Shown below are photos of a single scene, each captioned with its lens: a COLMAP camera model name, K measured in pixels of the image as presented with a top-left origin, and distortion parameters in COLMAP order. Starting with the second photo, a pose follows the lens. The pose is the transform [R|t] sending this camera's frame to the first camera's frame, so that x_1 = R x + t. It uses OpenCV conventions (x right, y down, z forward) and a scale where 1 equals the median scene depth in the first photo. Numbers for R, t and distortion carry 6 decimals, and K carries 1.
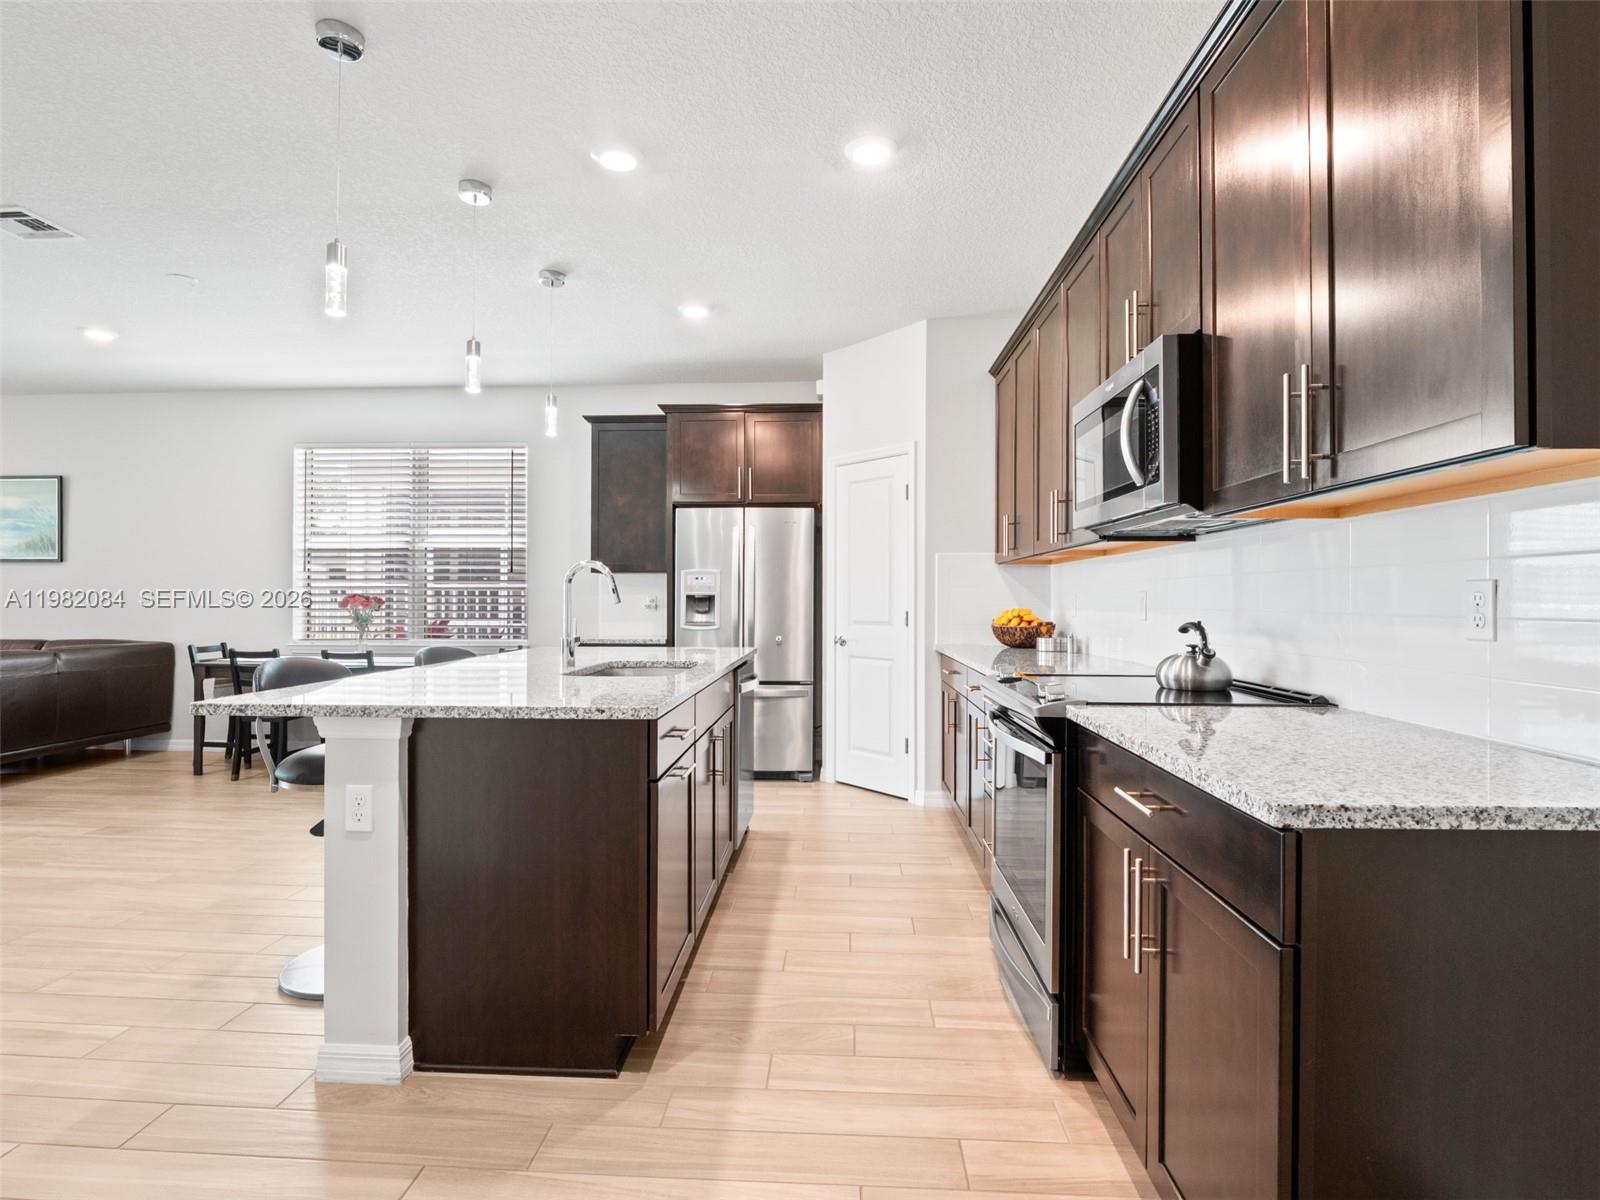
lens RADIAL K [[810.9, 0, 796.0], [0, 810.9, 595.4], [0, 0, 1]] dist [-0.014626, -0.000390]
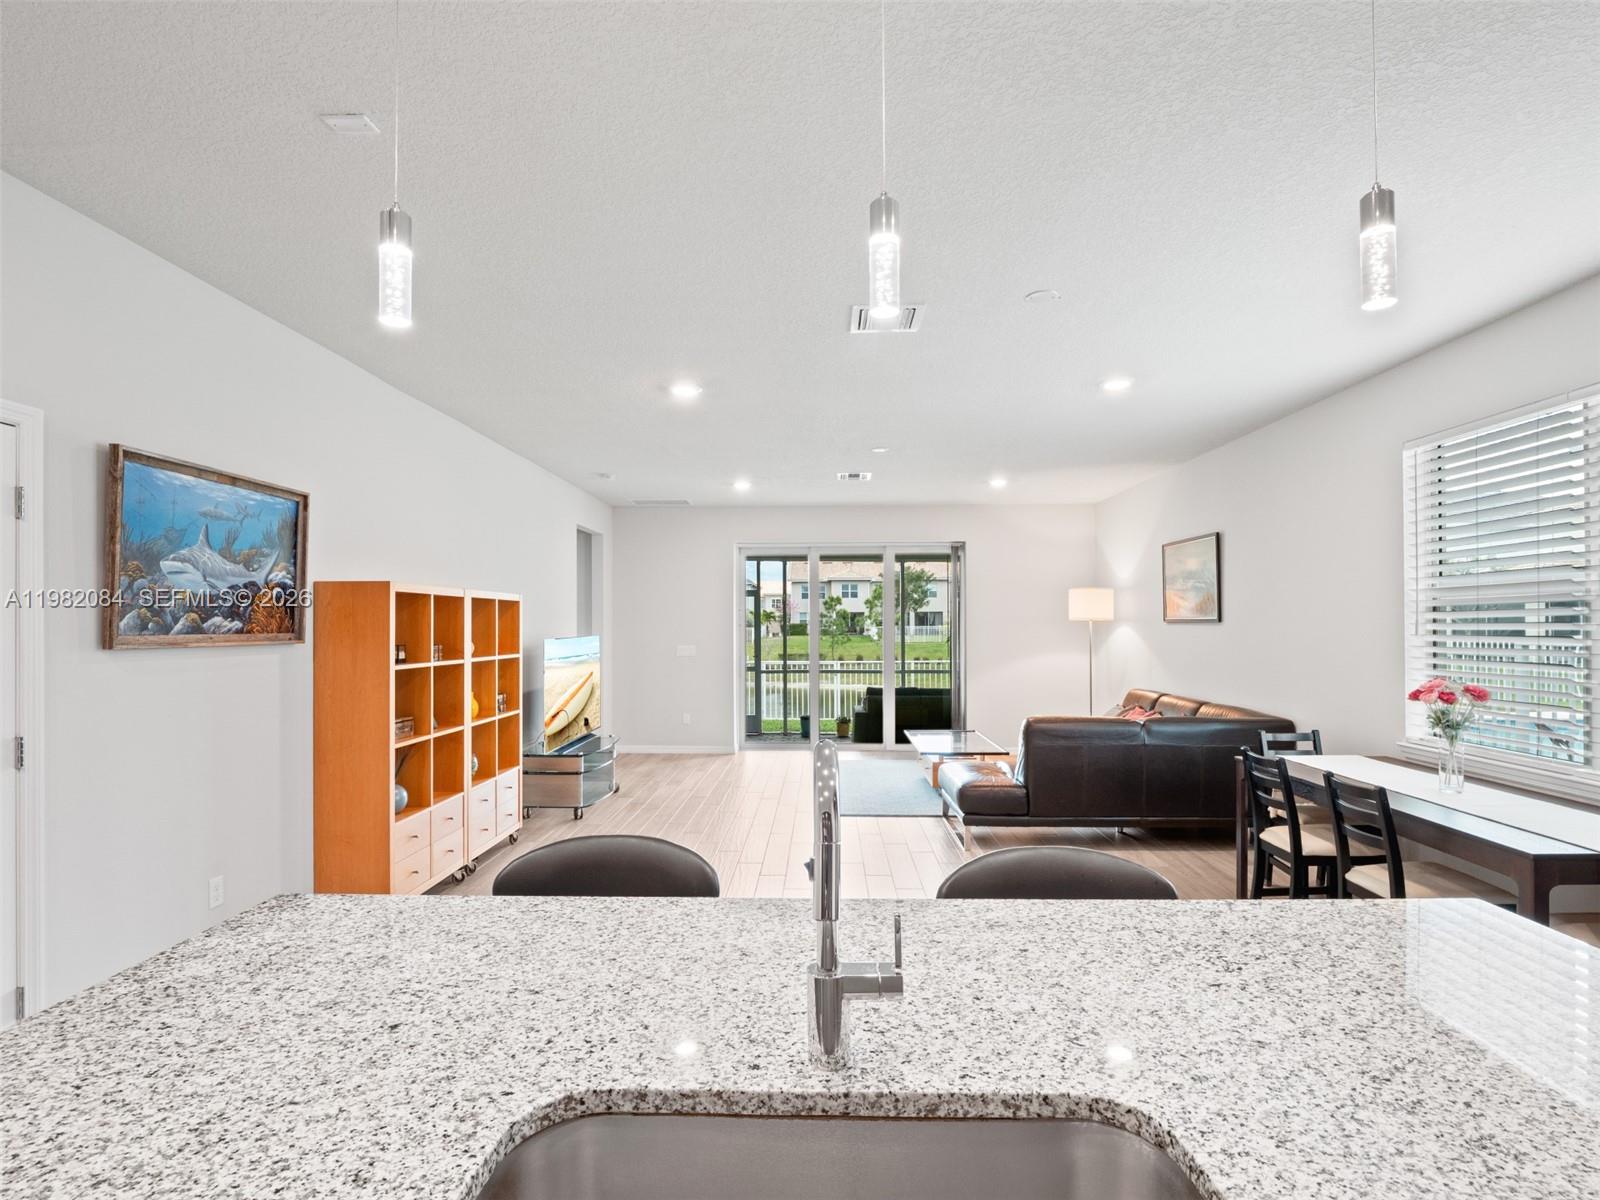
lens RADIAL K [[788.3, 0, 795.6], [0, 788.3, 622.0], [0, 0, 1]] dist [0.000884, -0.013520]
pose [[0.030921, -0.010896, -0.999462, 0.012438], [0.008497, 0.999907, -0.010638, -0.043543], [0.999486, -0.008164, 0.031010, 0.554285]]
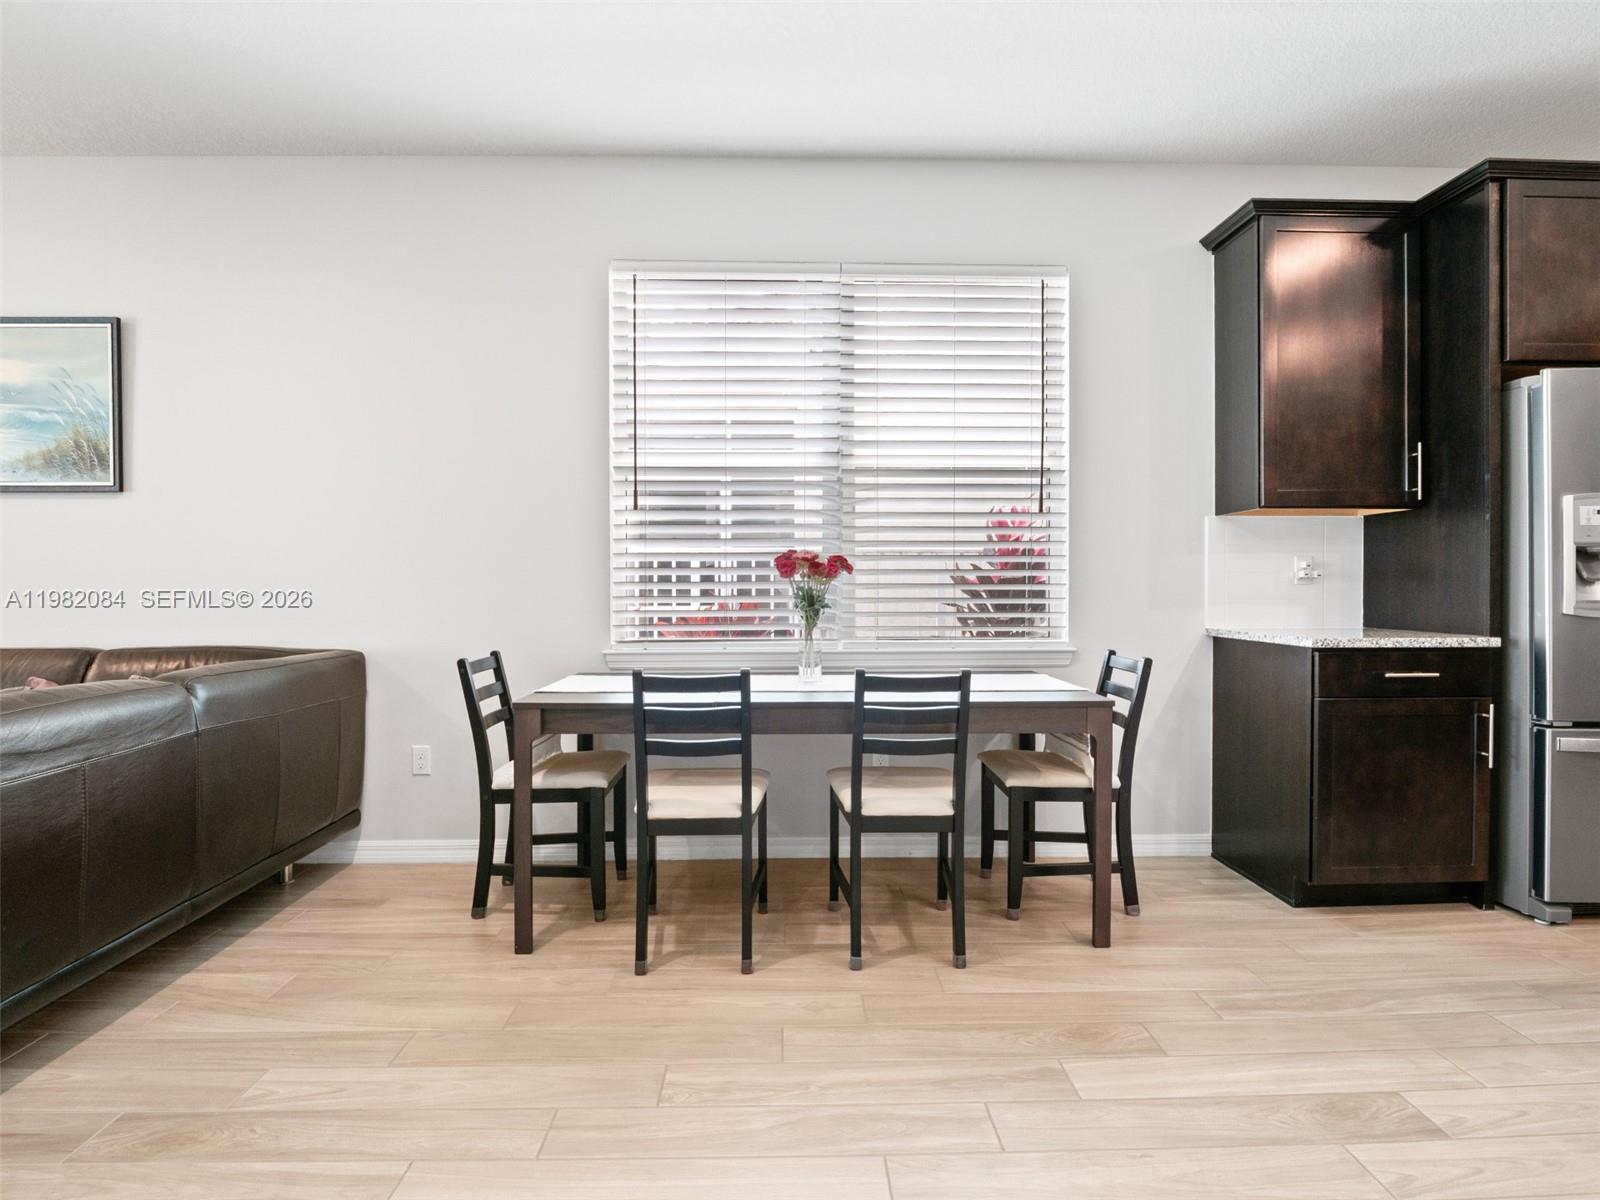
lens RADIAL K [[810.9, 0, 796.0], [0, 810.9, 595.4], [0, 0, 1]] dist [-0.014626, -0.000390]
pose [[0.996793, -0.005684, 0.079821, -0.644195], [0.004402, 0.999859, 0.016233, 0.019965], [-0.079902, -0.015829, 0.996677, 0.558982]]
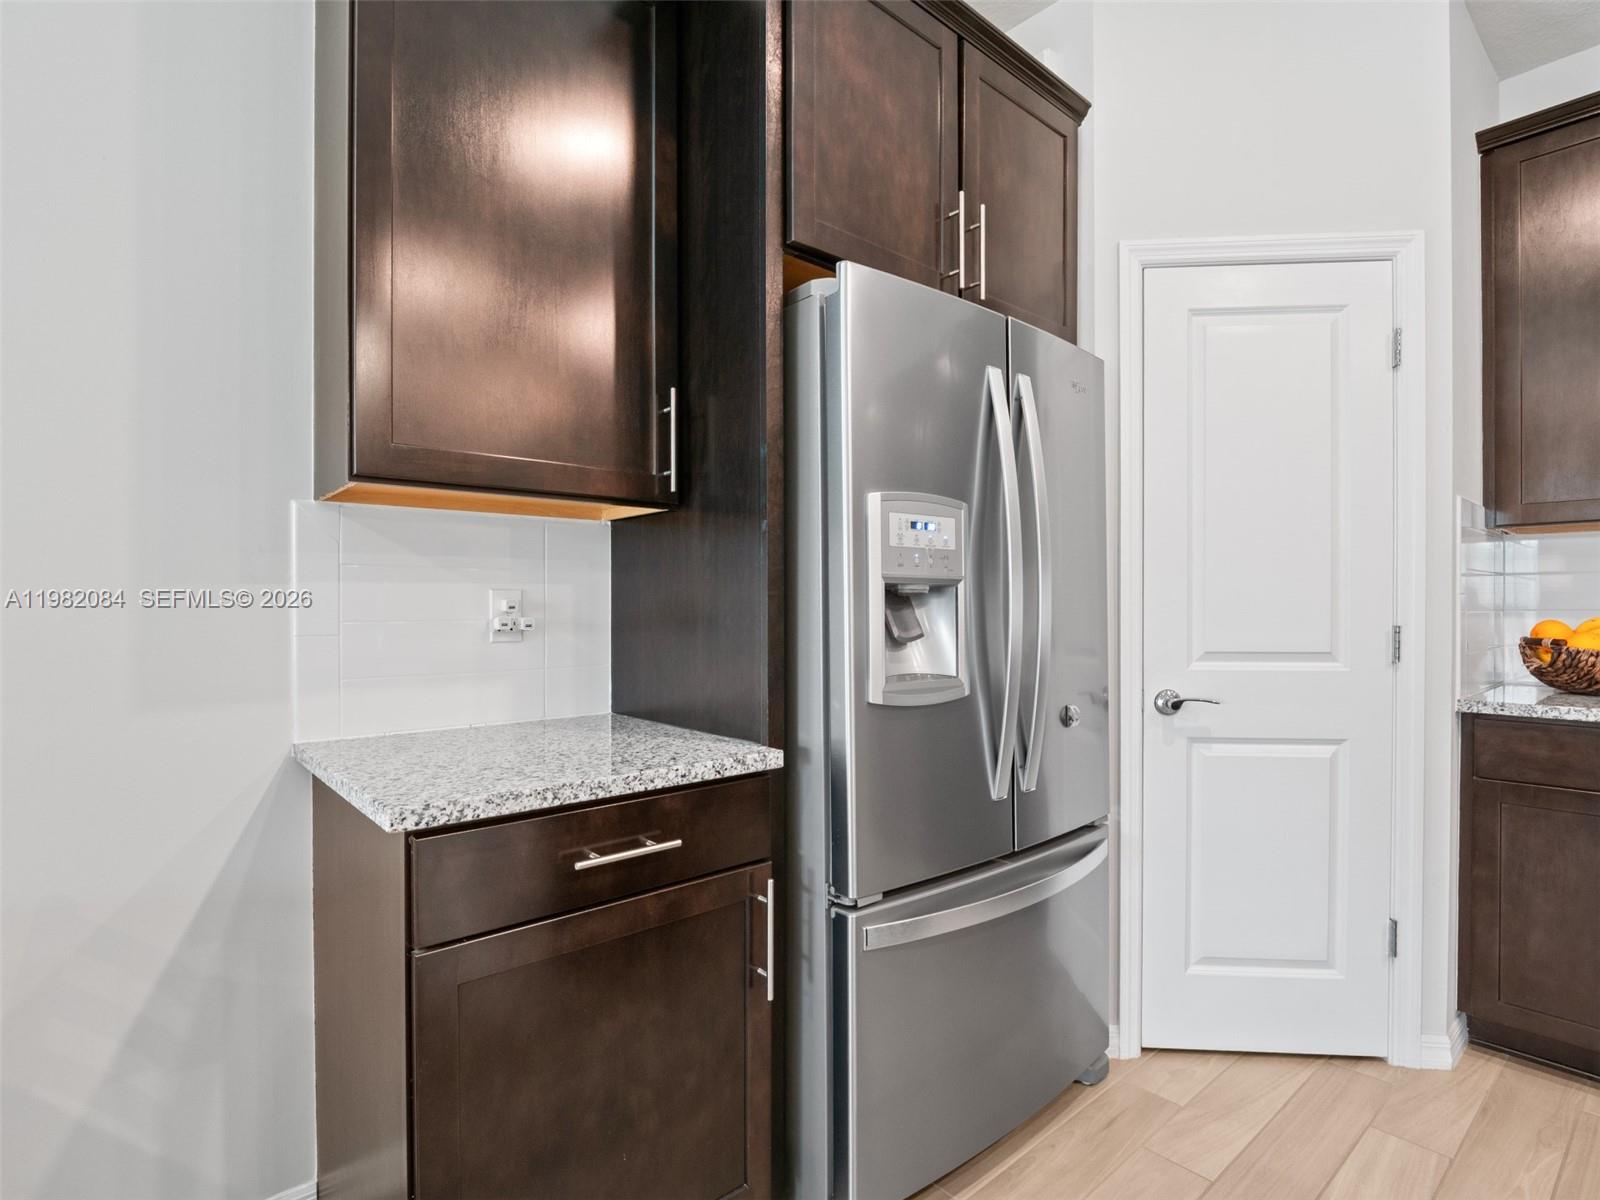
lens RADIAL K [[804.2, 0, 799.2], [0, 804.2, 619.4], [0, 0, 1]] dist [-0.001489, -0.009372]
pose [[0.716439, -0.010688, 0.697567, -0.348400], [0.000547, 0.999891, 0.014759, 0.008699], [-0.697649, -0.010192, 0.716367, 0.826759]]
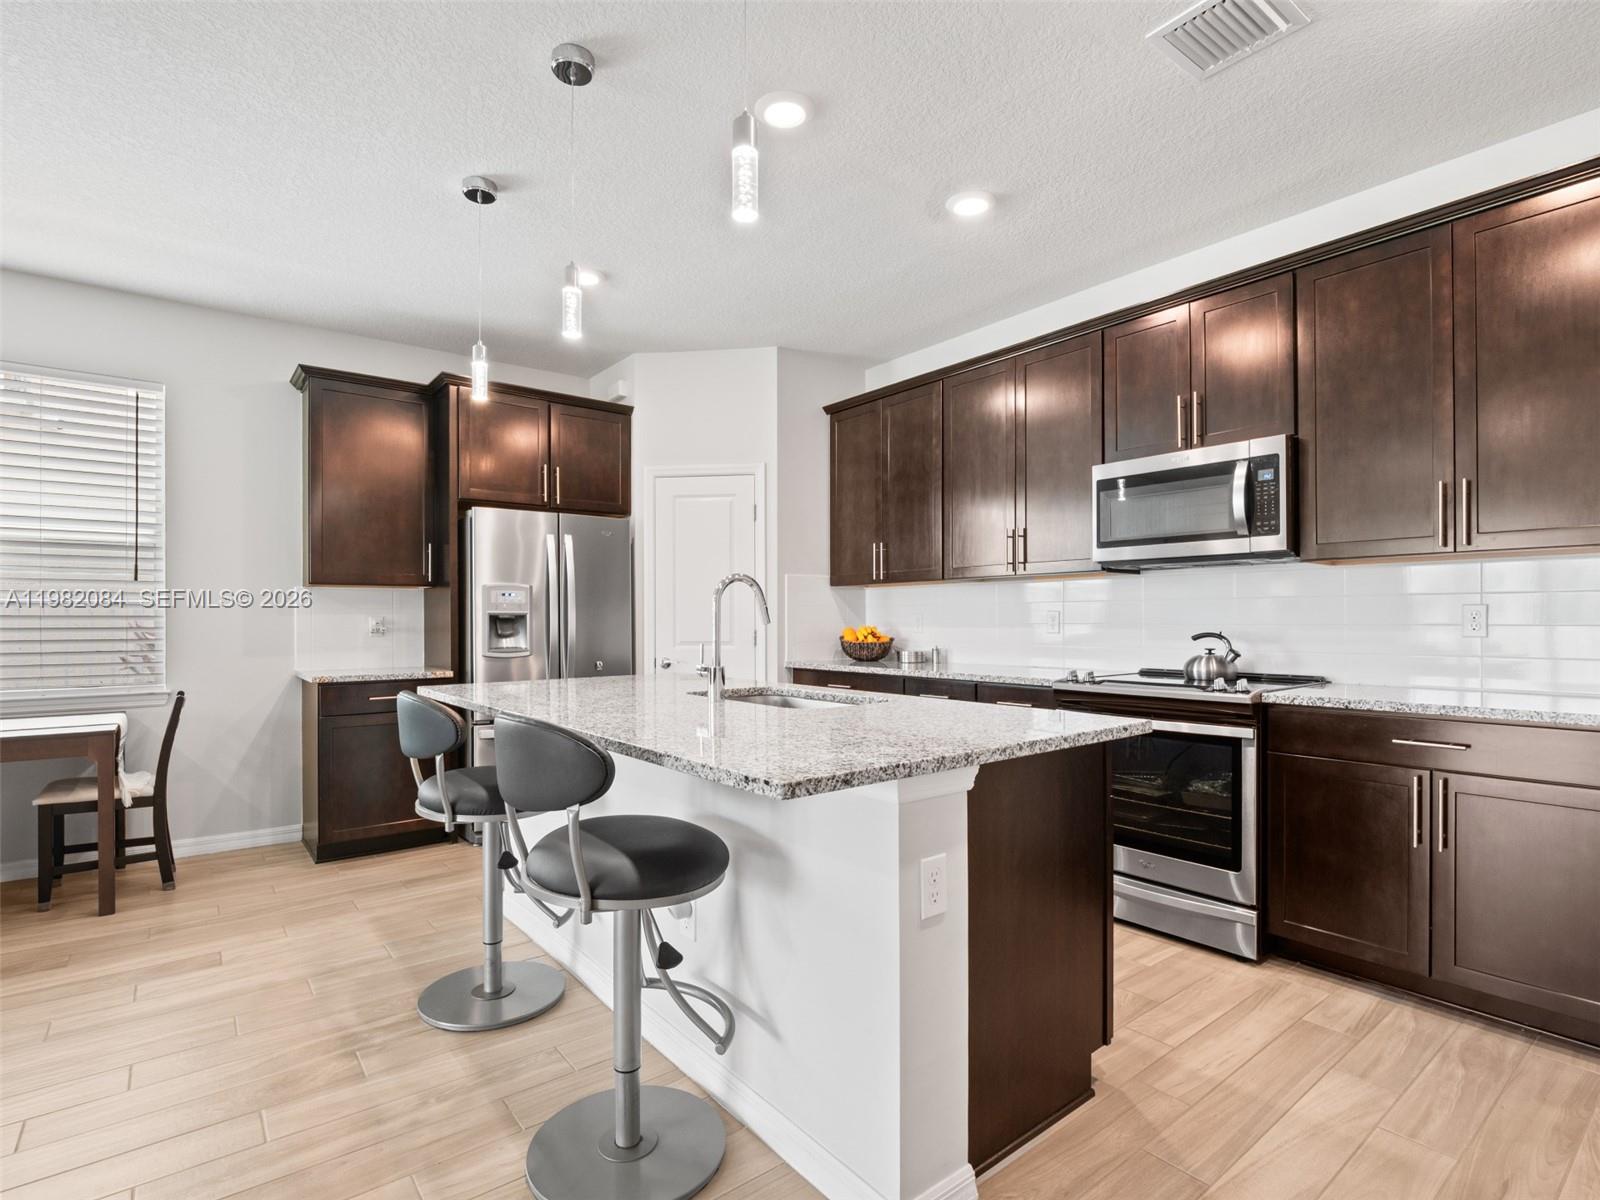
lens RADIAL K [[804.2, 0, 799.2], [0, 804.2, 619.4], [0, 0, 1]] dist [-0.001489, -0.009372]
pose [[0.744929, -0.005786, 0.667118, -0.443855], [0.001806, 0.999976, 0.006658, -0.000489], [-0.667141, -0.003755, 0.744922, 0.192504]]
